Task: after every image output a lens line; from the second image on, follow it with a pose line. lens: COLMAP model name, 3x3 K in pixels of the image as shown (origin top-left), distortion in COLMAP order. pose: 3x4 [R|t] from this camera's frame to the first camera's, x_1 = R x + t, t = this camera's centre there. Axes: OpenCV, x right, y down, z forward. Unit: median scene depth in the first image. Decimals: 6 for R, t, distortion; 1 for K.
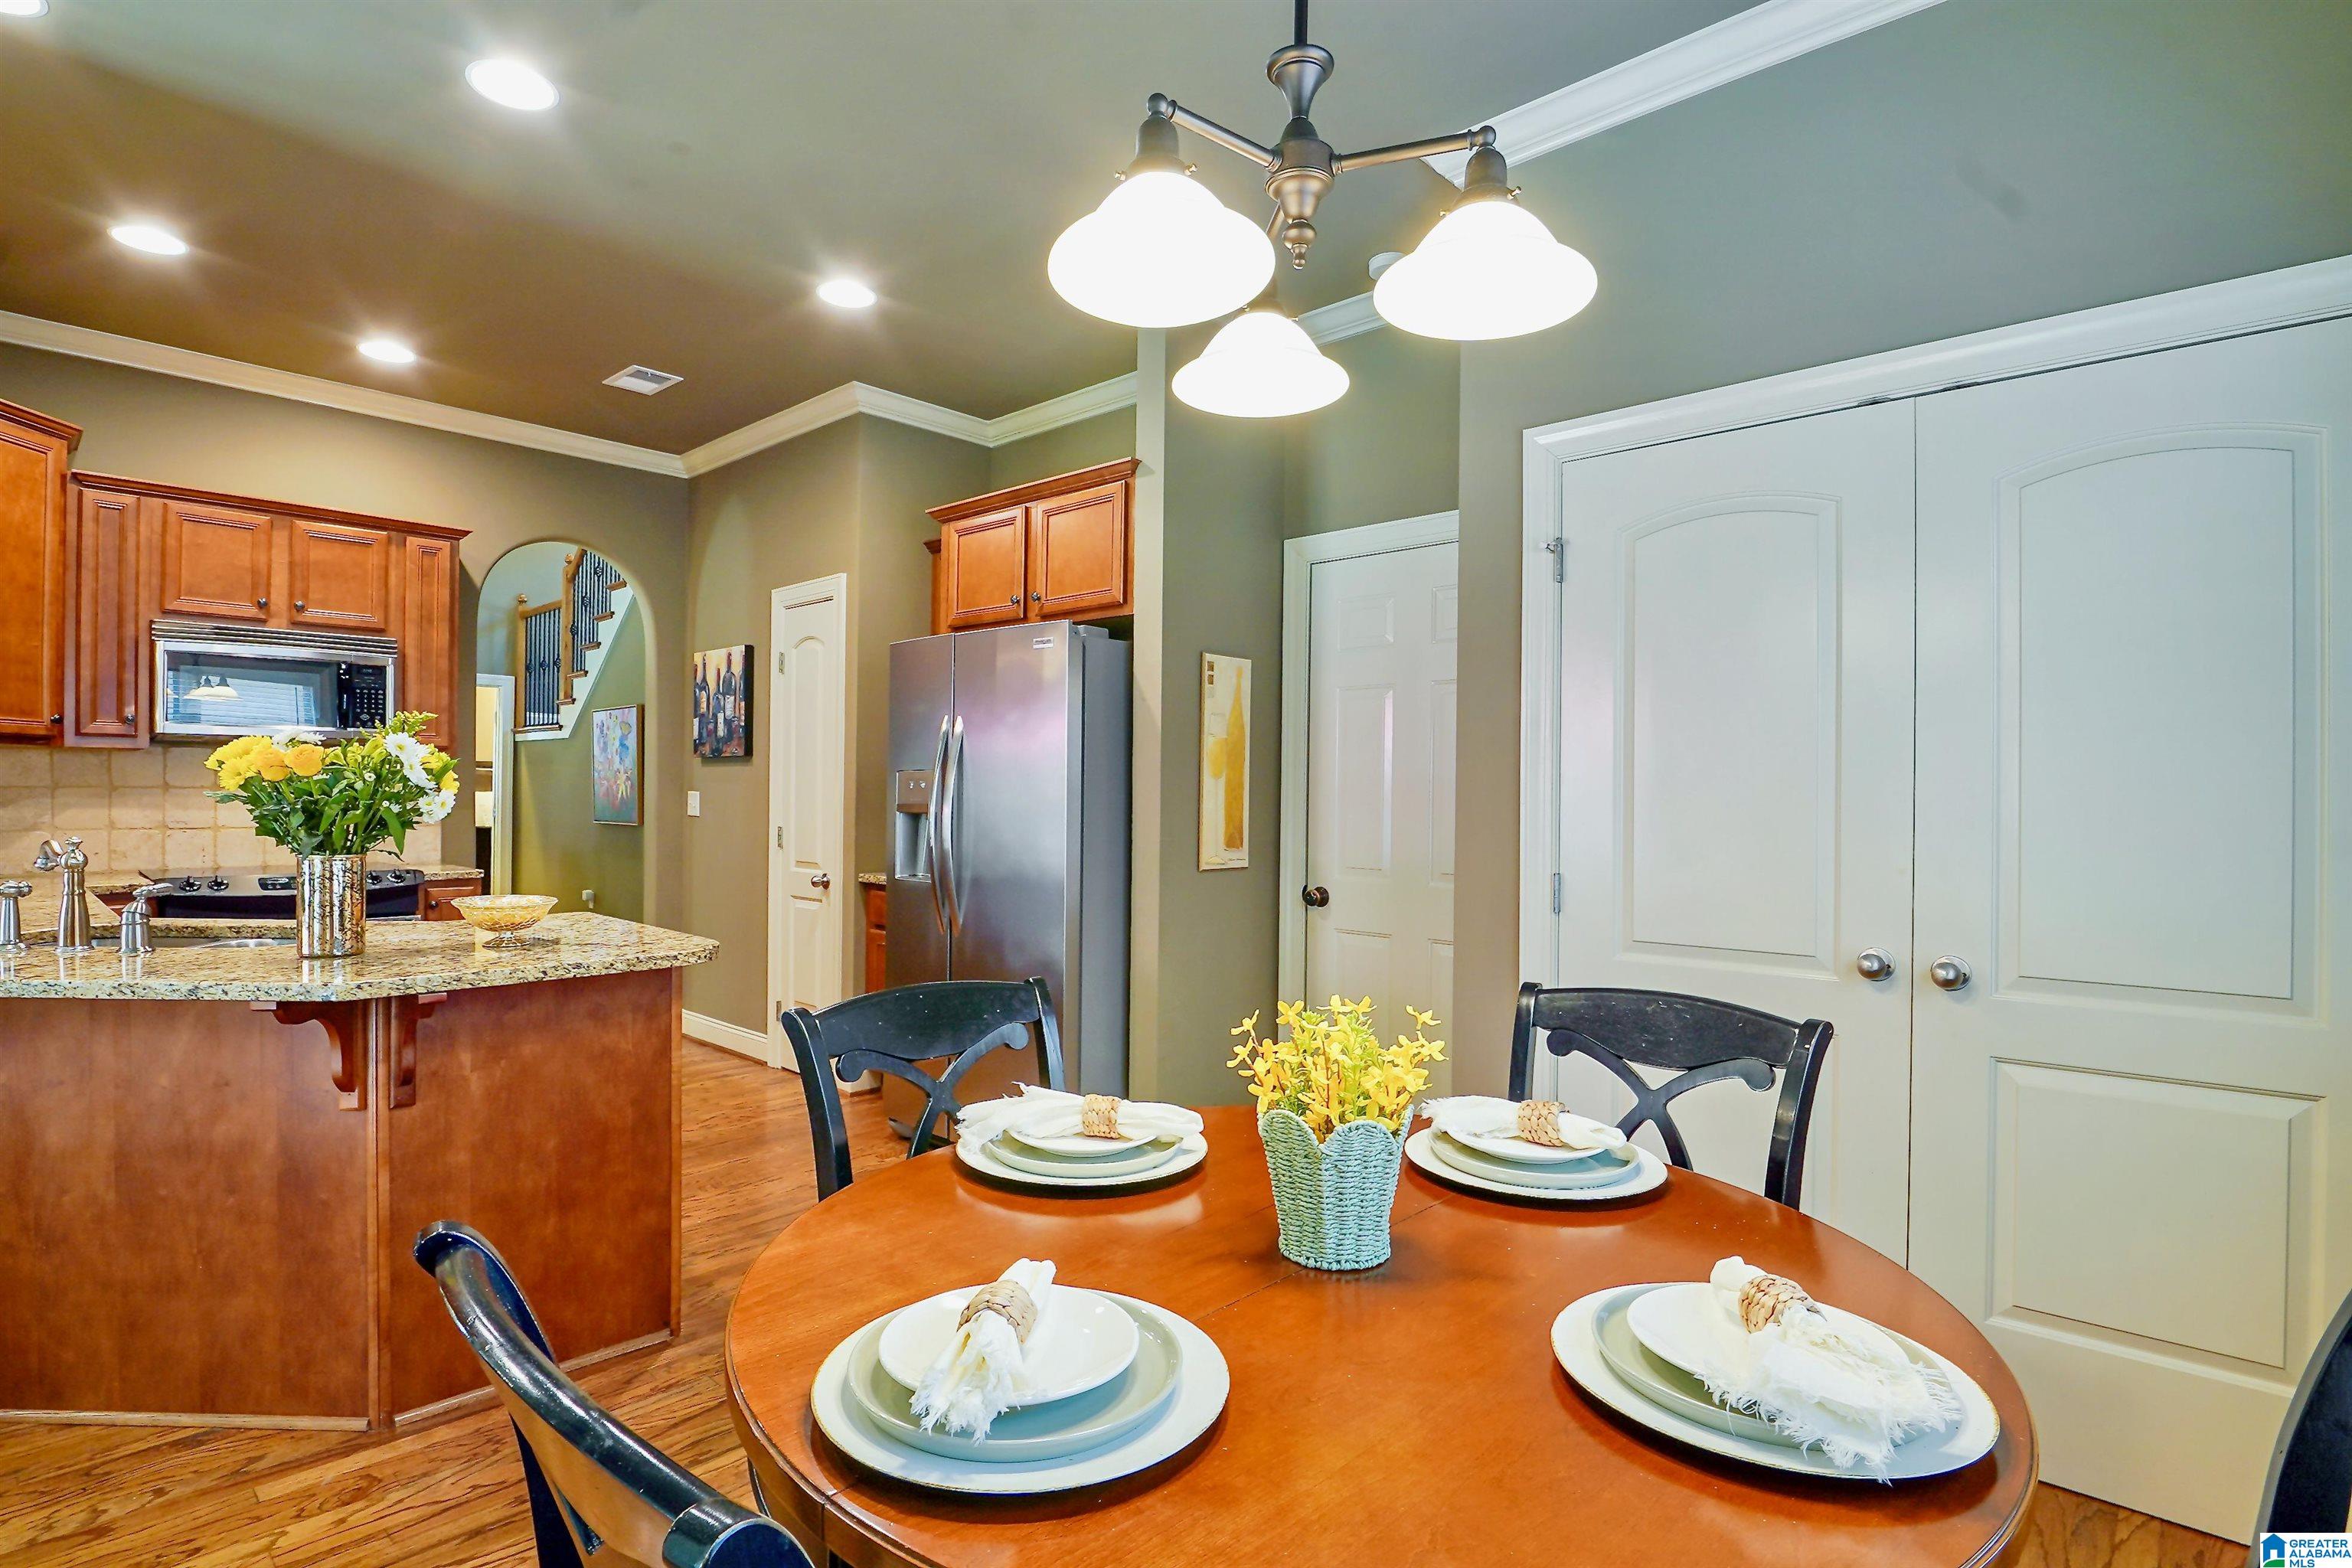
lens RADIAL K [[1167.8, 0, 1154.0], [0, 1167.8, 801.6], [0, 0, 1]] dist [-0.015703, -0.001143]
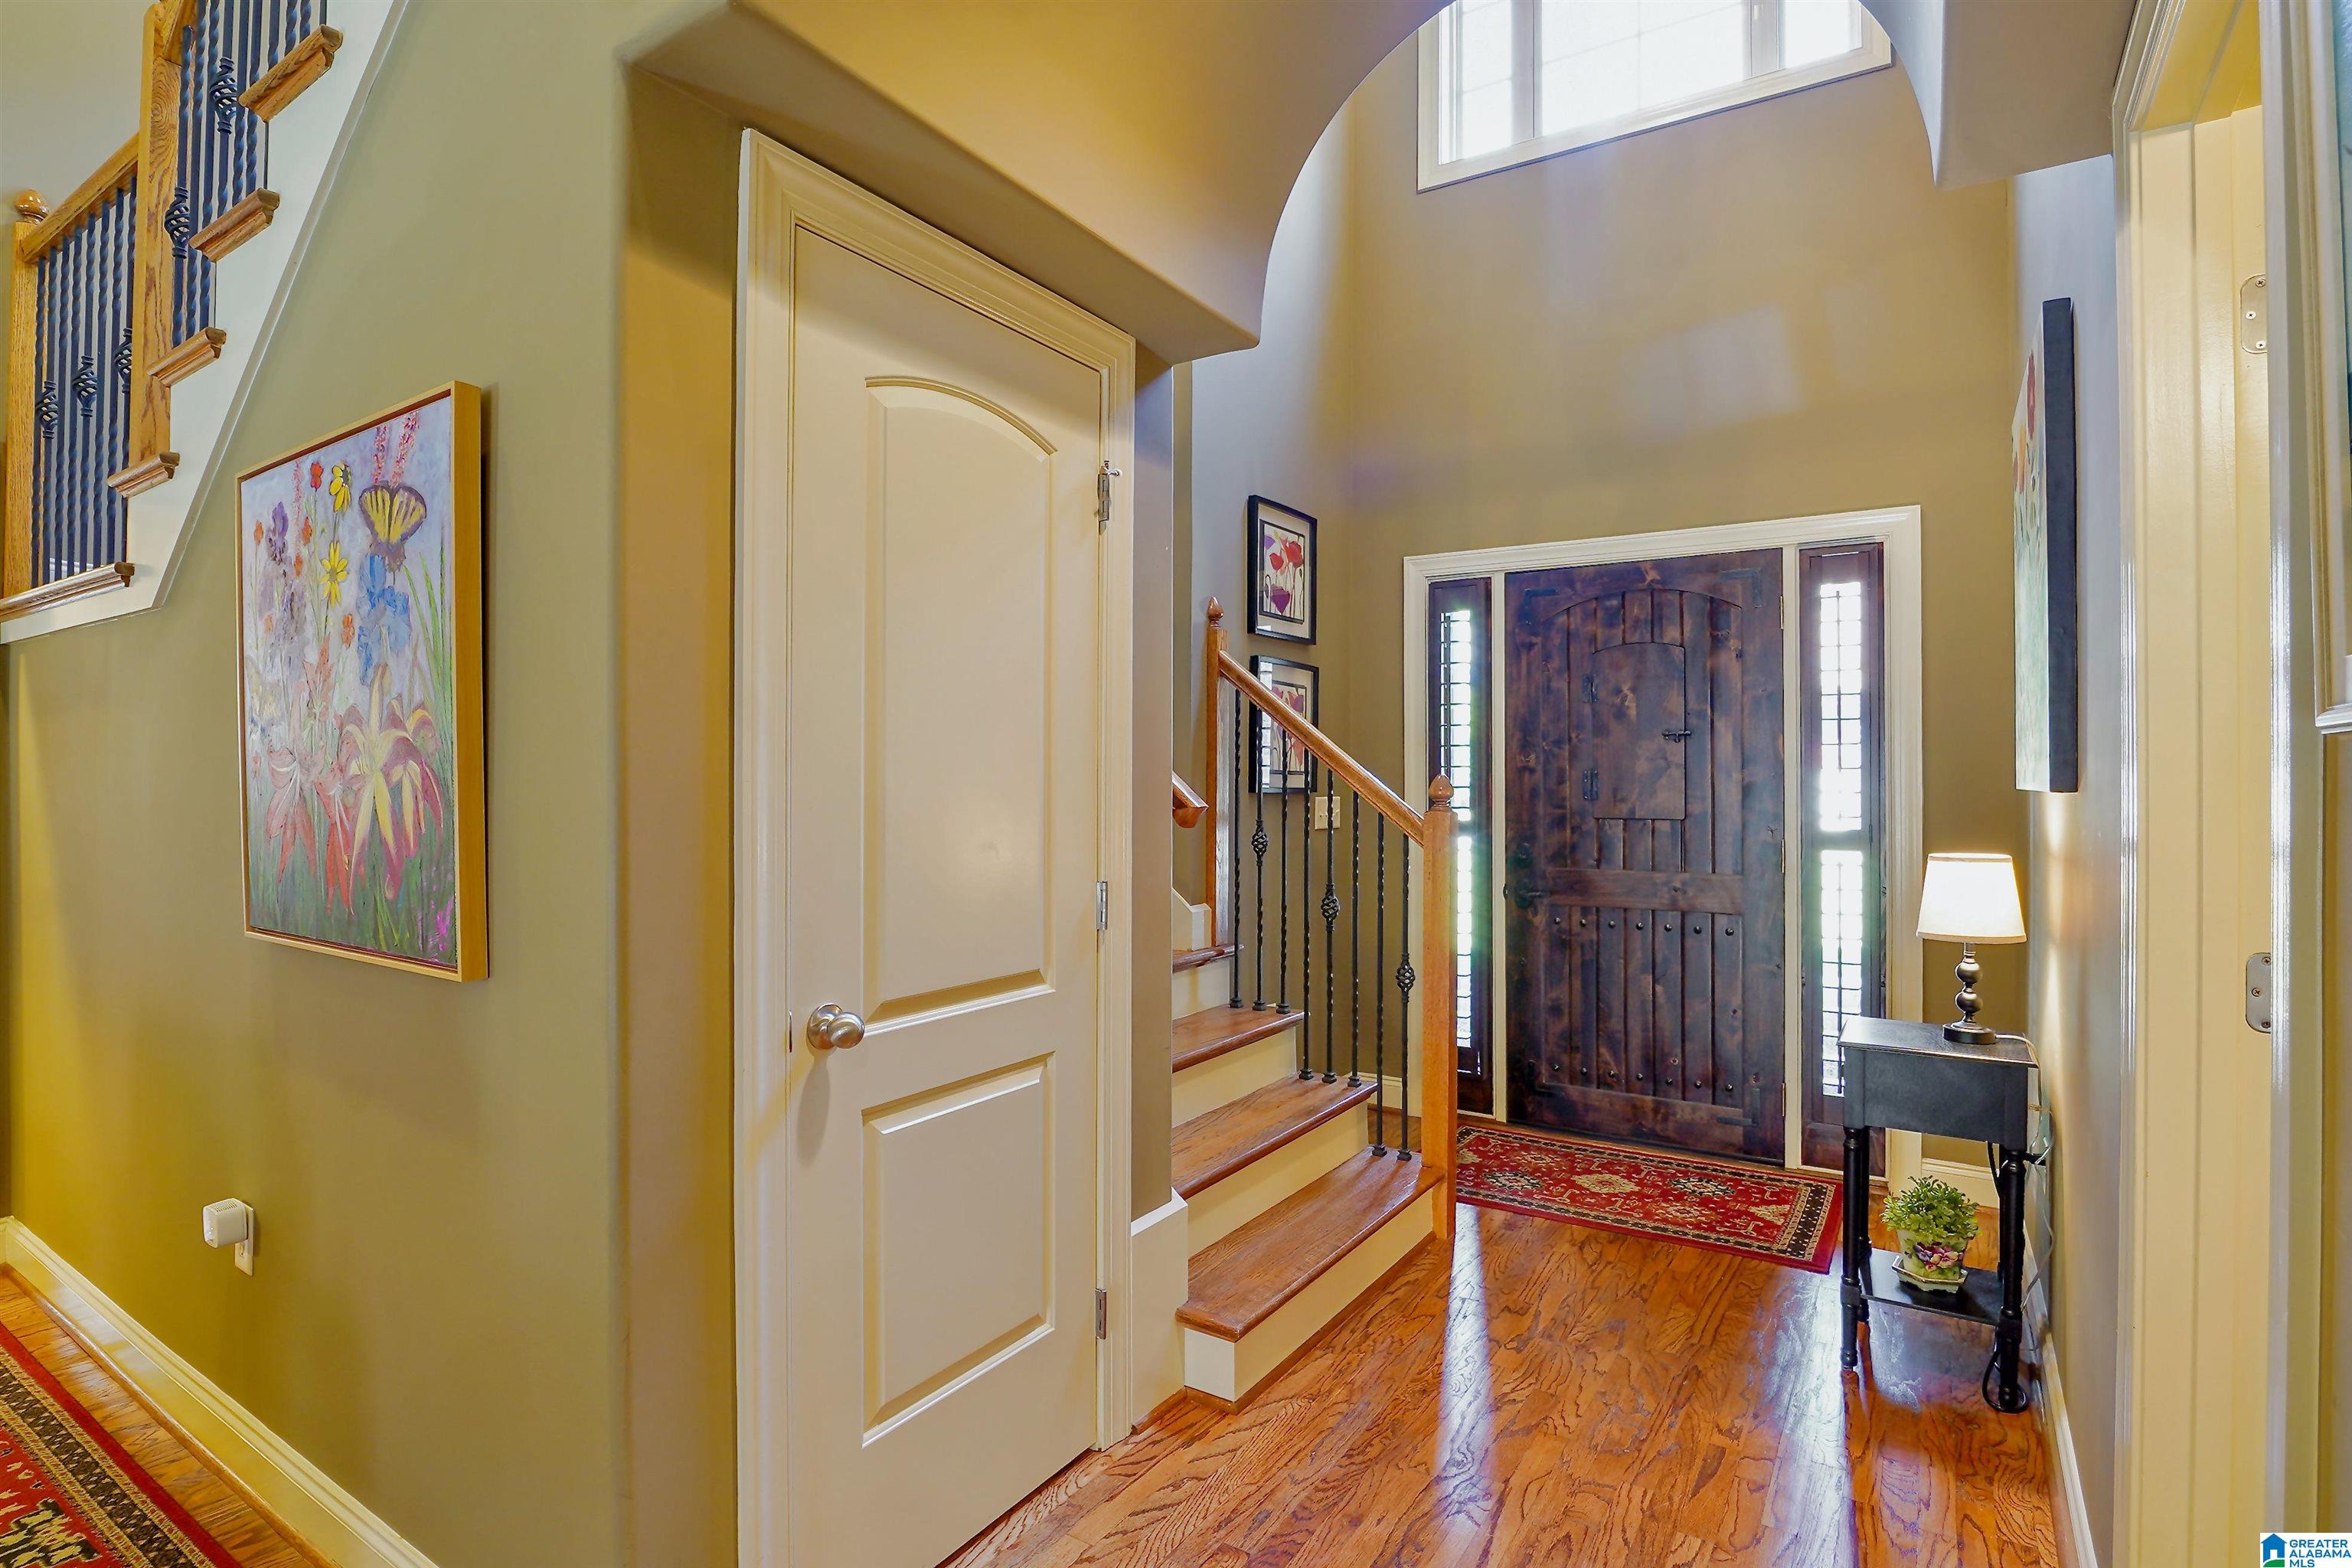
lens RADIAL K [[1167.8, 0, 1176.7], [0, 1167.8, 781.5], [0, 0, 1]] dist [-0.015703, -0.001143]
pose [[0.983726, -0.008523, 0.179475, -0.632043], [0.010644, 0.999884, -0.010861, -0.019099], [-0.179362, 0.012594, 0.983702, 1.378808]]
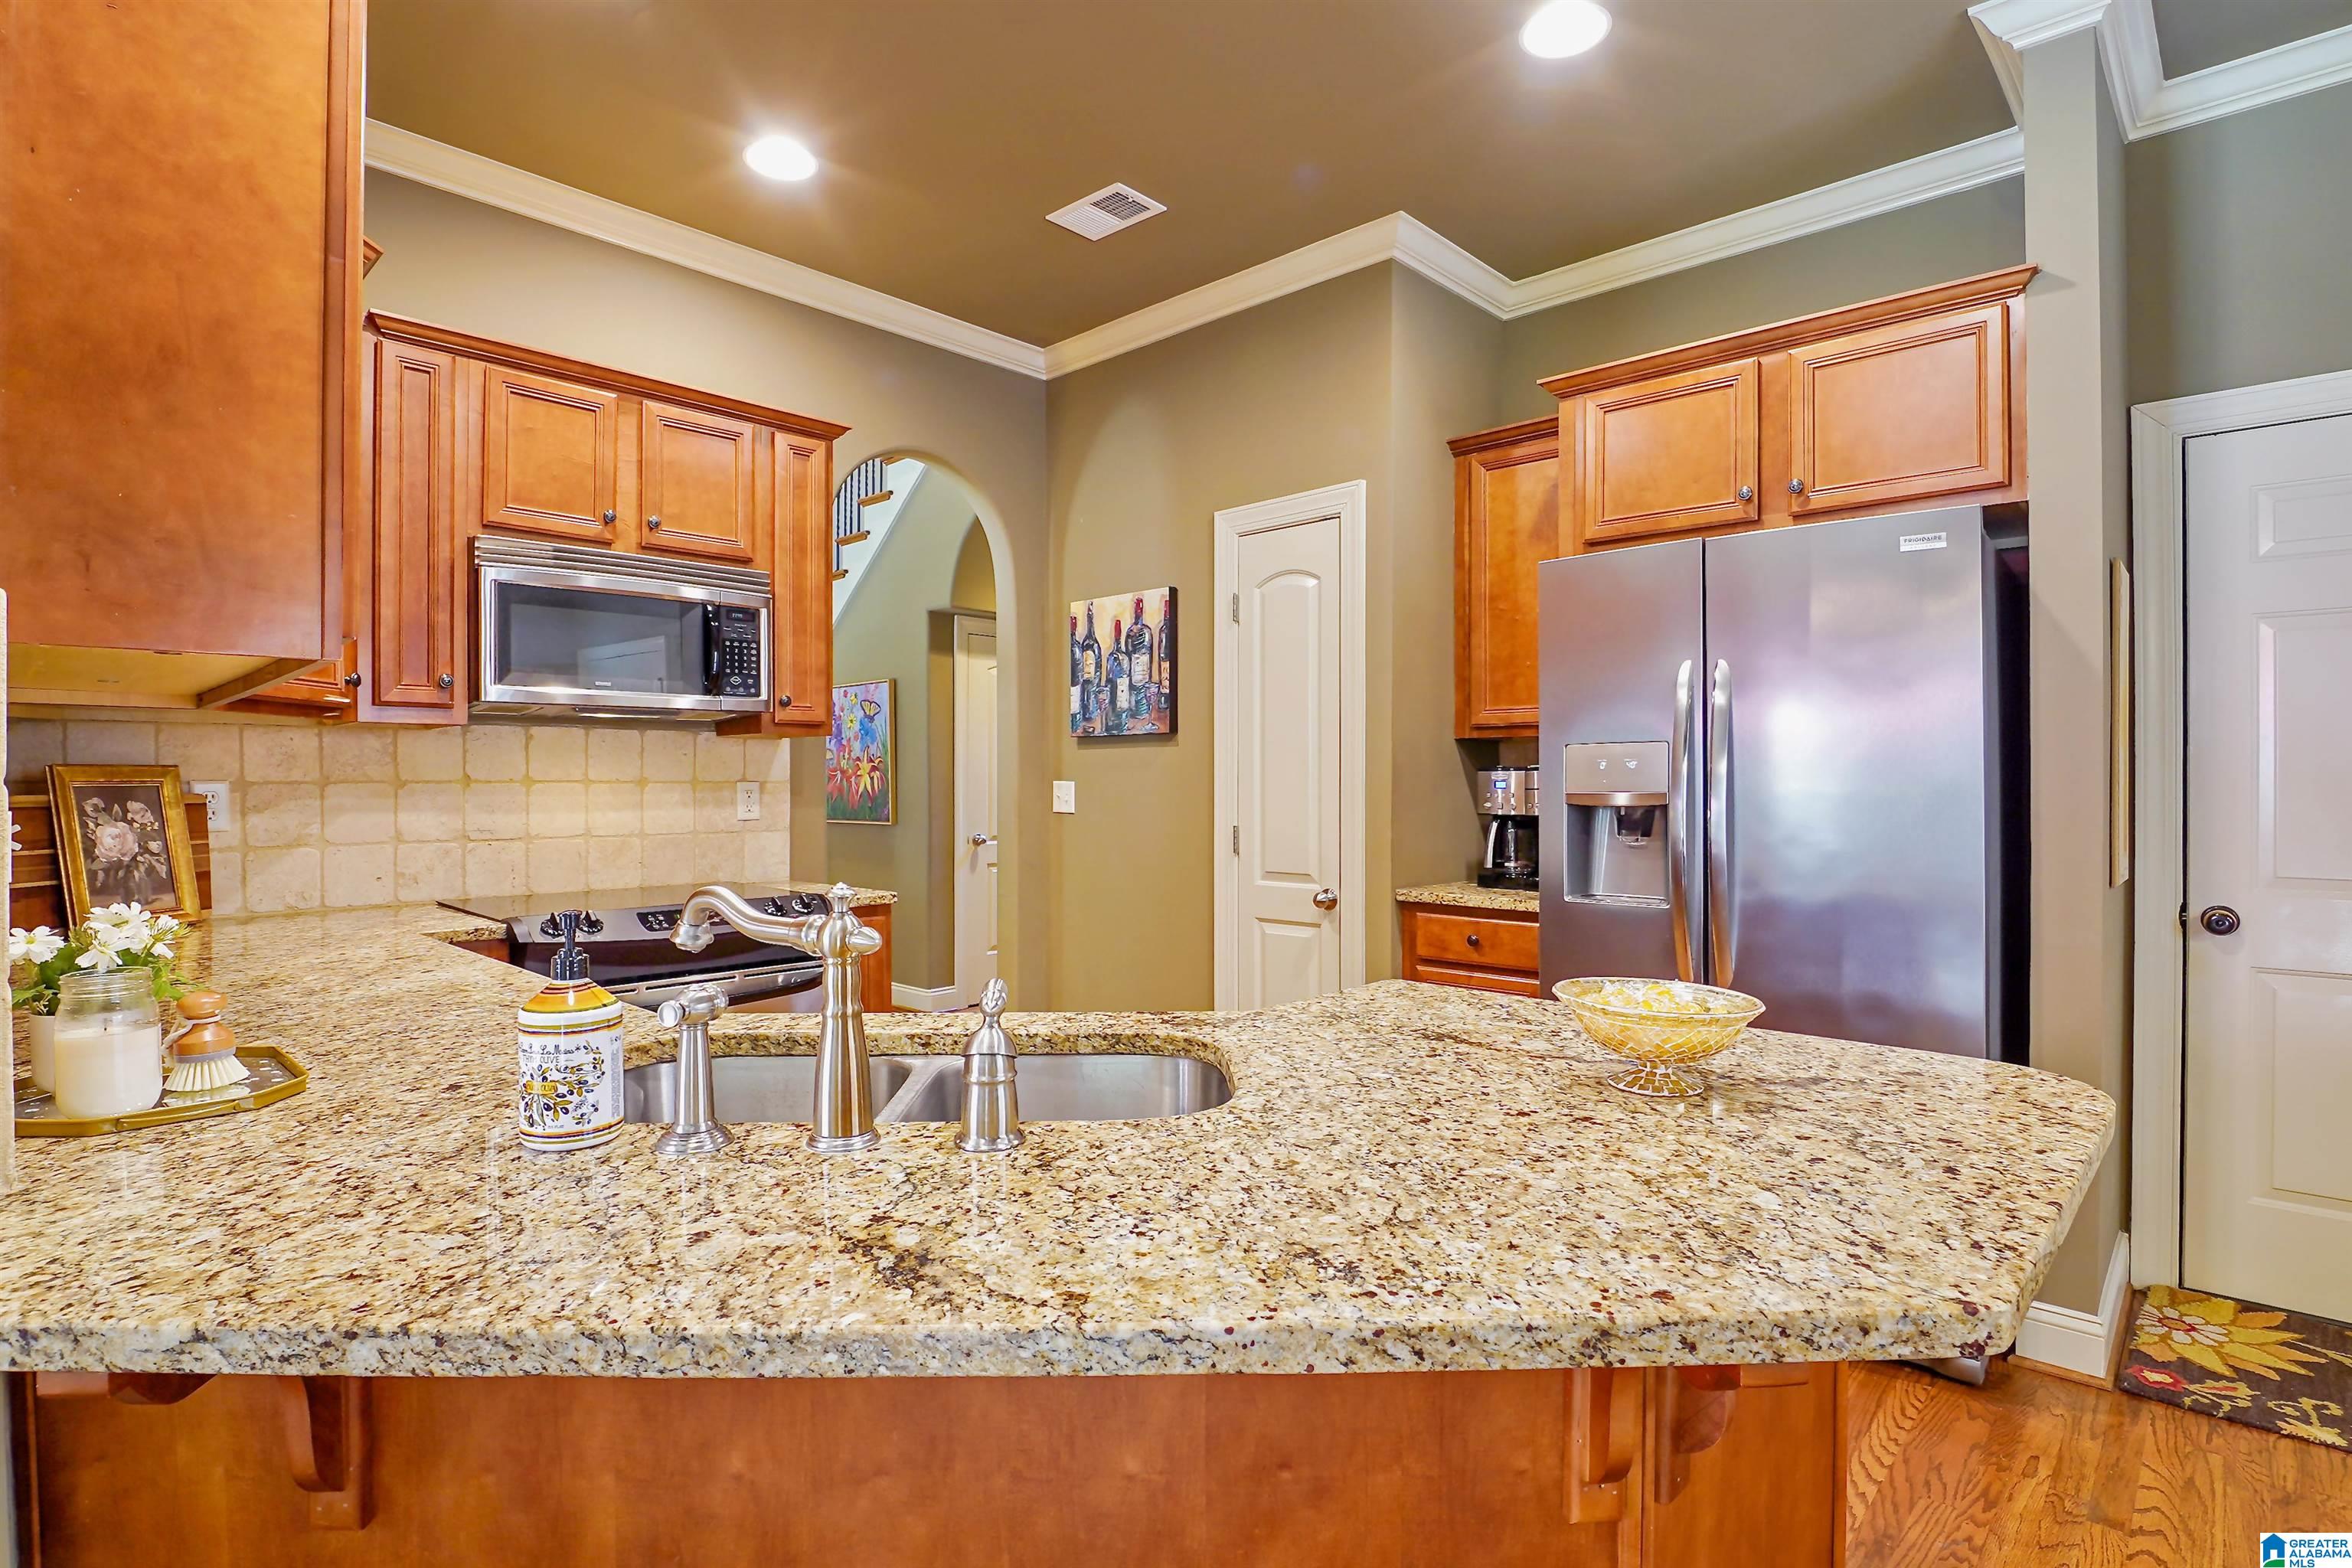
lens RADIAL K [[1167.8, 0, 1167.5], [0, 1167.8, 782.3], [0, 0, 1]] dist [-0.015703, -0.001143]
pose [[0.999924, -0.012233, 0.001245, -0.437661], [0.012244, 0.999889, -0.008534, -0.000876], [-0.001140, 0.008549, 0.999963, 0.298378]]
